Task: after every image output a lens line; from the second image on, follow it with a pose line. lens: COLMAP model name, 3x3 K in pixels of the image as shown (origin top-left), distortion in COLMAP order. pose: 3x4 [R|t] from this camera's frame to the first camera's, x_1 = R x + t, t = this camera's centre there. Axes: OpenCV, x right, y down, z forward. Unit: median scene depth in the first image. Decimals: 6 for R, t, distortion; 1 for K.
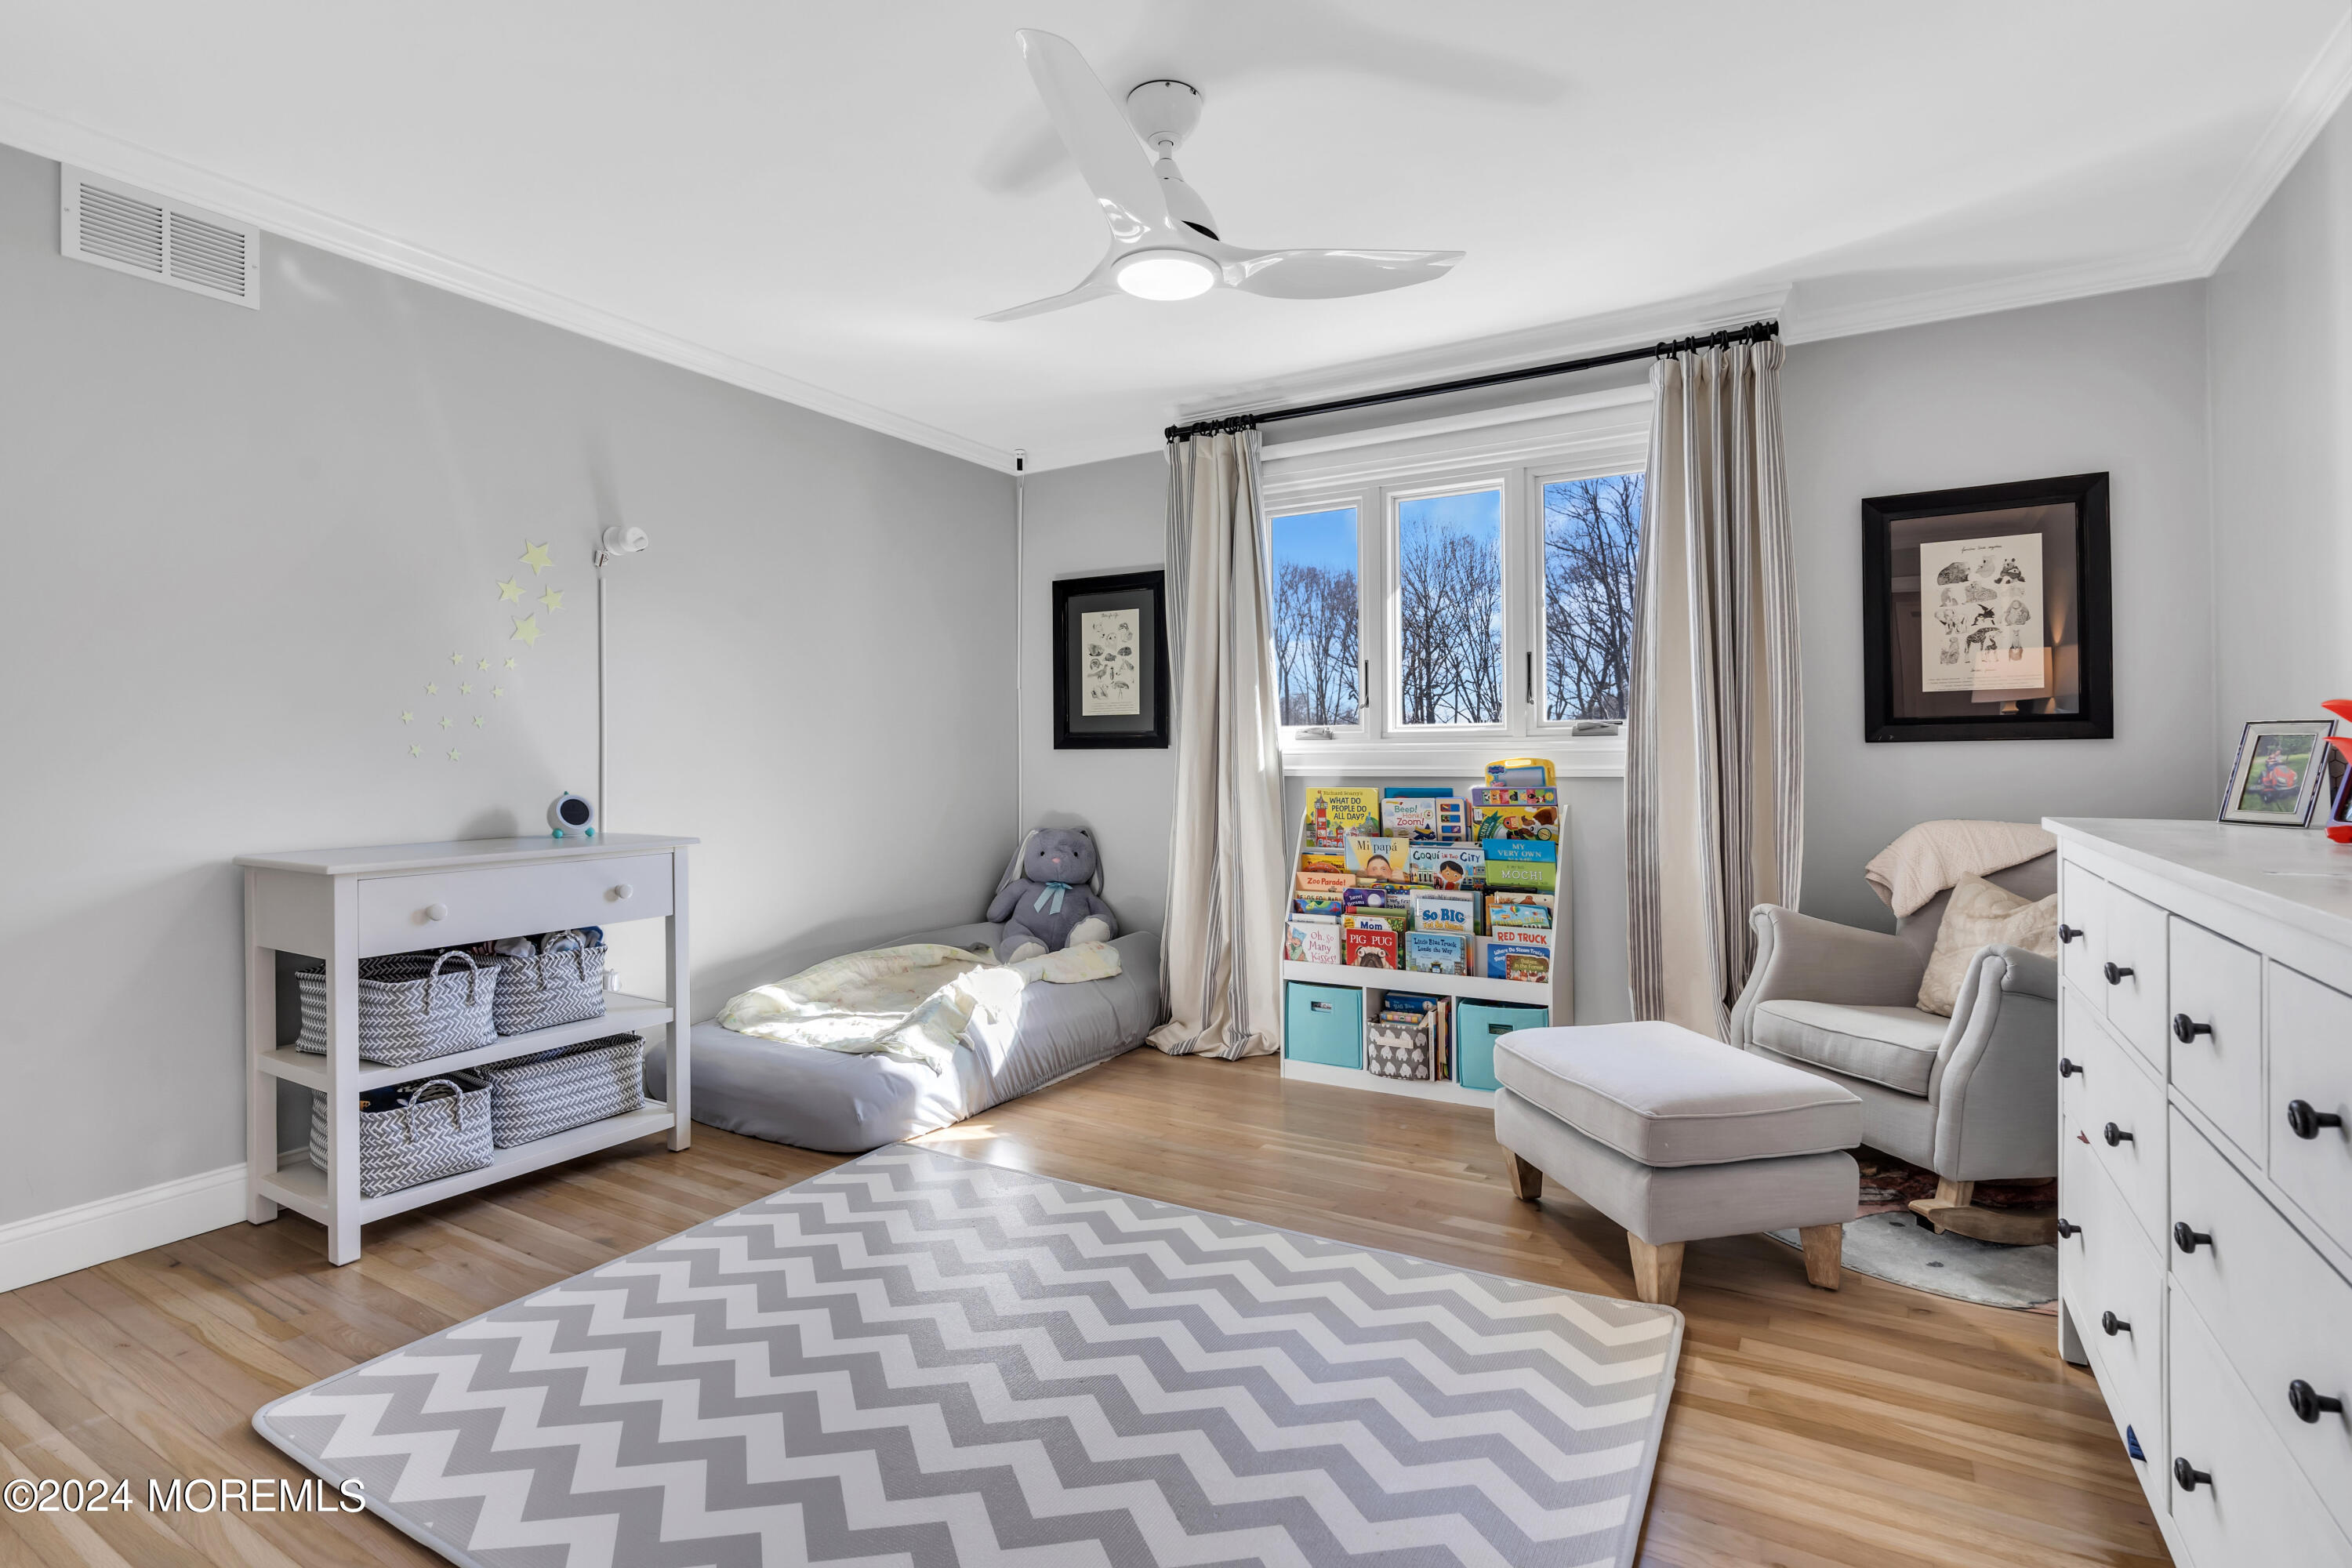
lens RADIAL K [[1066.0, 0, 1183.6], [0, 1066.0, 767.7], [0, 0, 1]] dist [-0.009999, 0.000857]
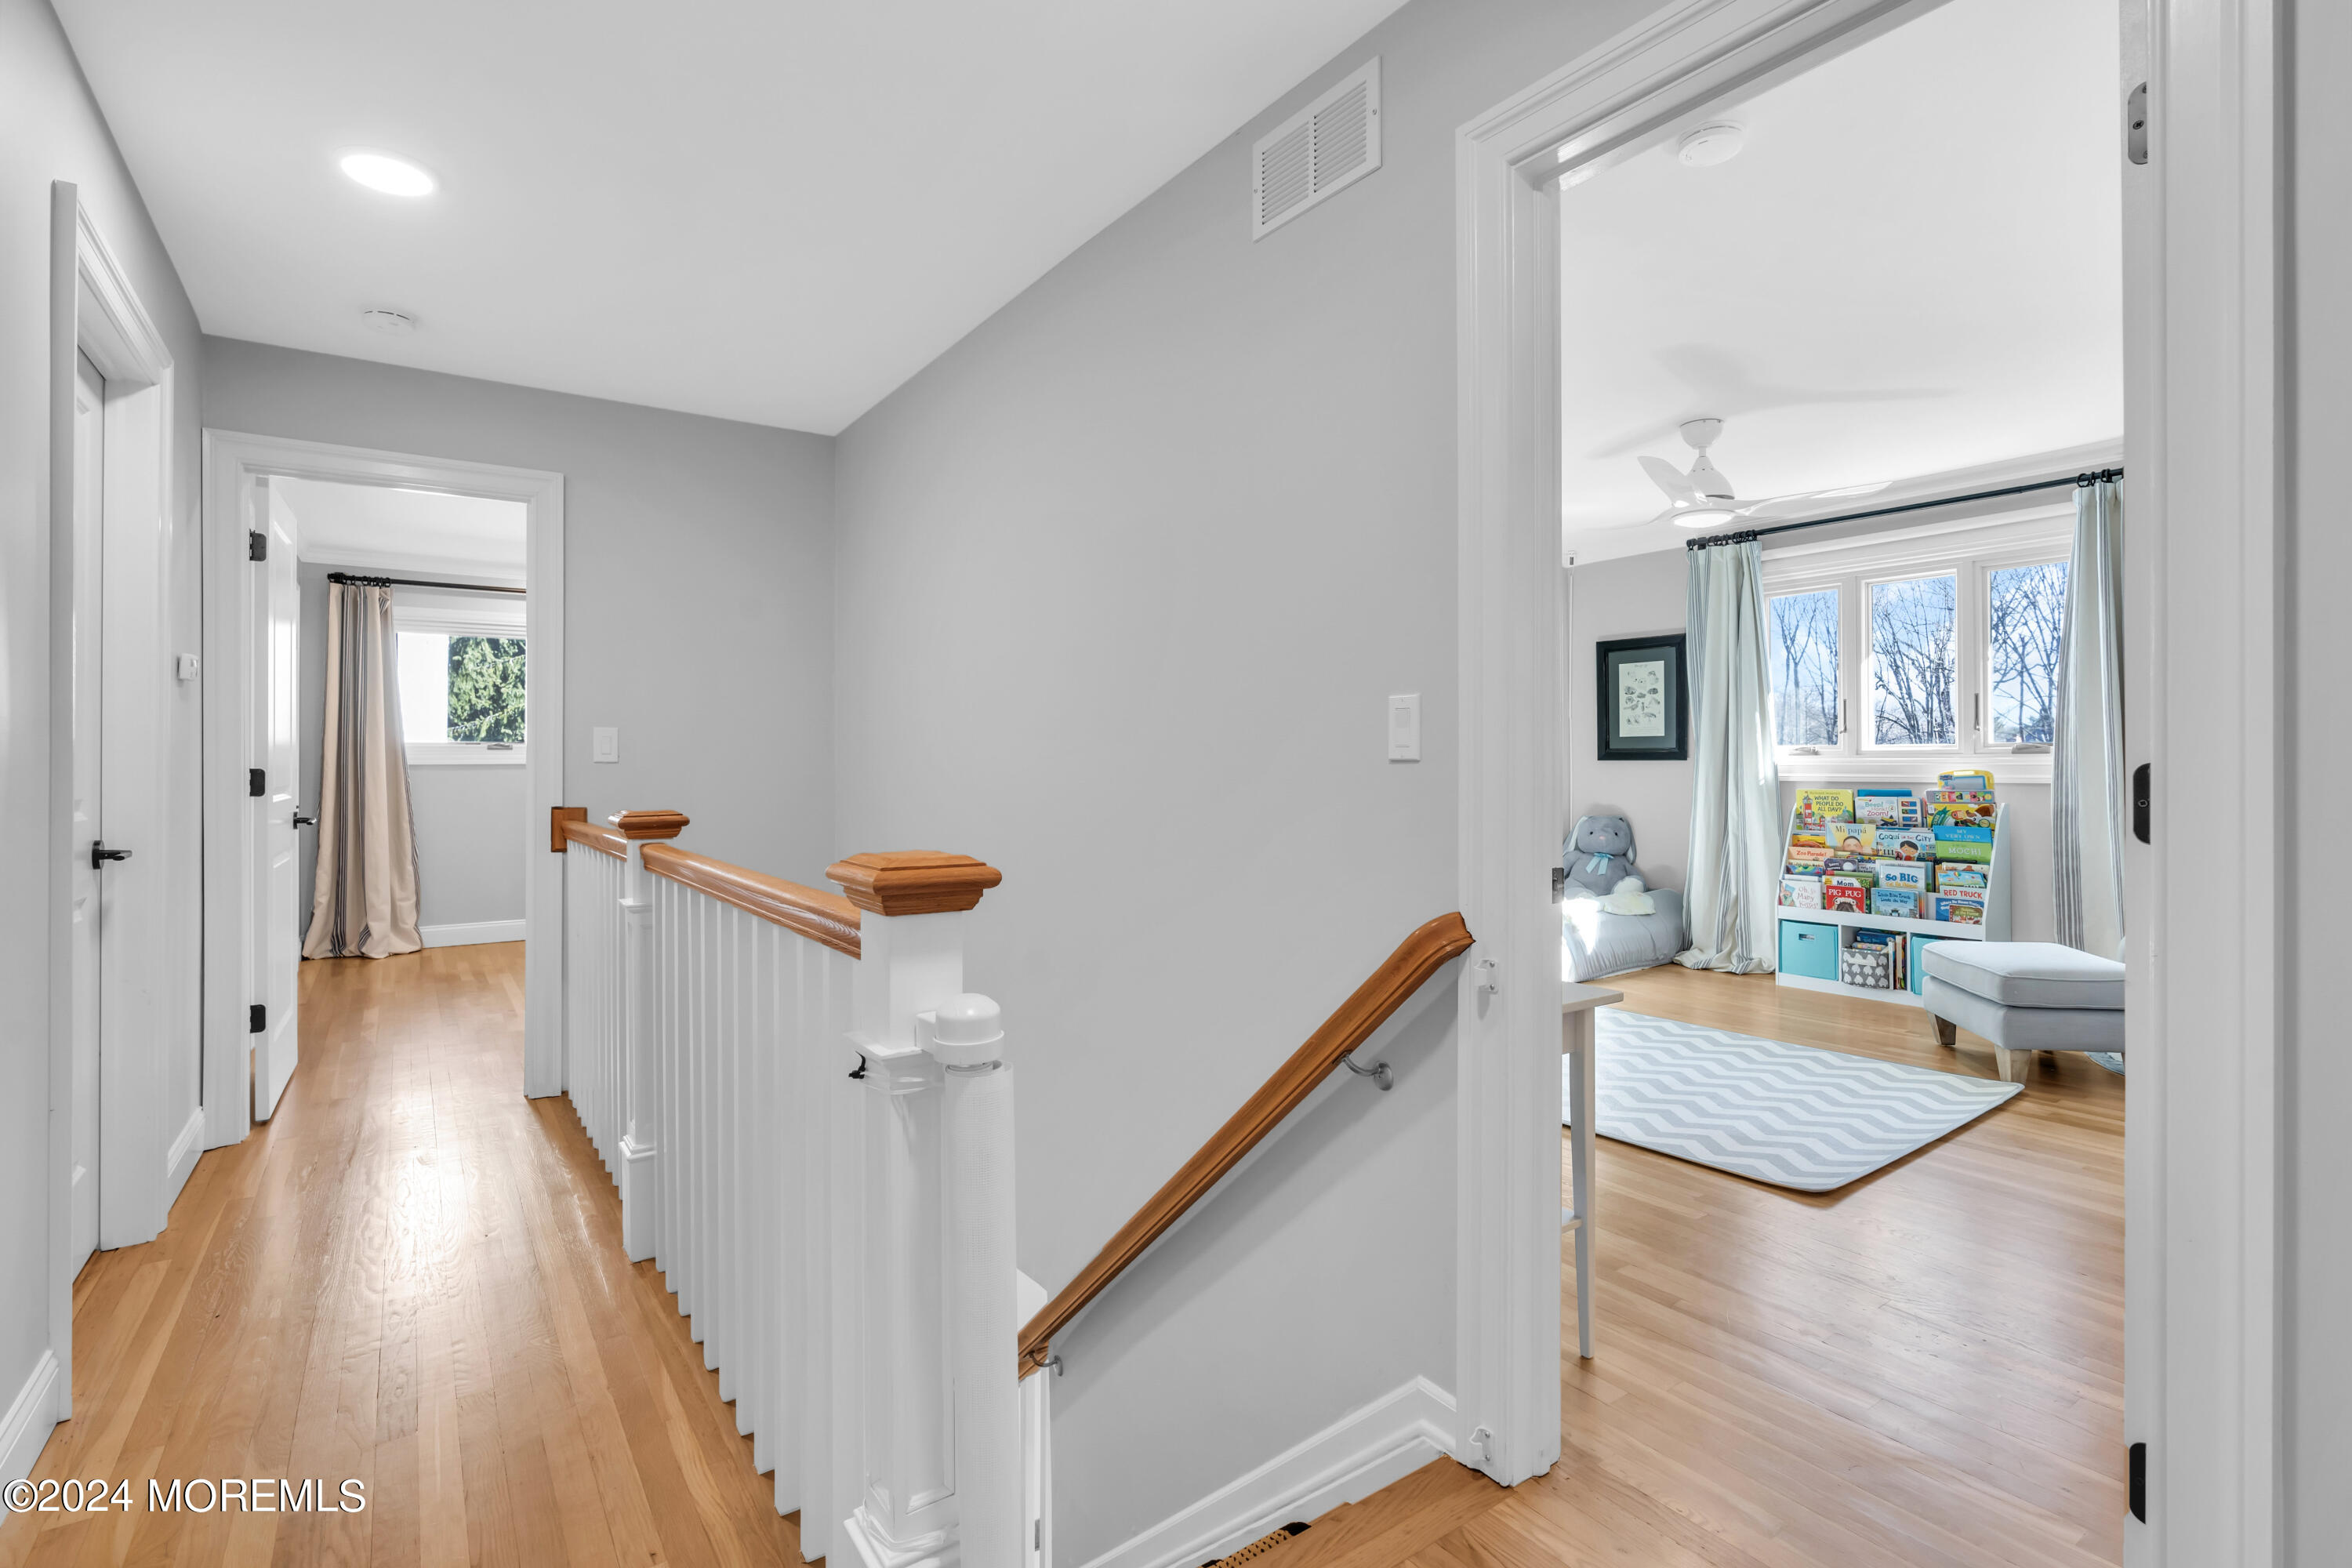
lens RADIAL K [[1066.0, 0, 1188.9], [0, 1066.0, 769.2], [0, 0, 1]] dist [-0.009999, 0.000857]
pose [[0.910610, 0.000328, -0.413267, -0.040585], [0.001381, 0.999992, 0.003837, -0.015266], [0.413265, -0.004065, 0.910602, -0.666518]]
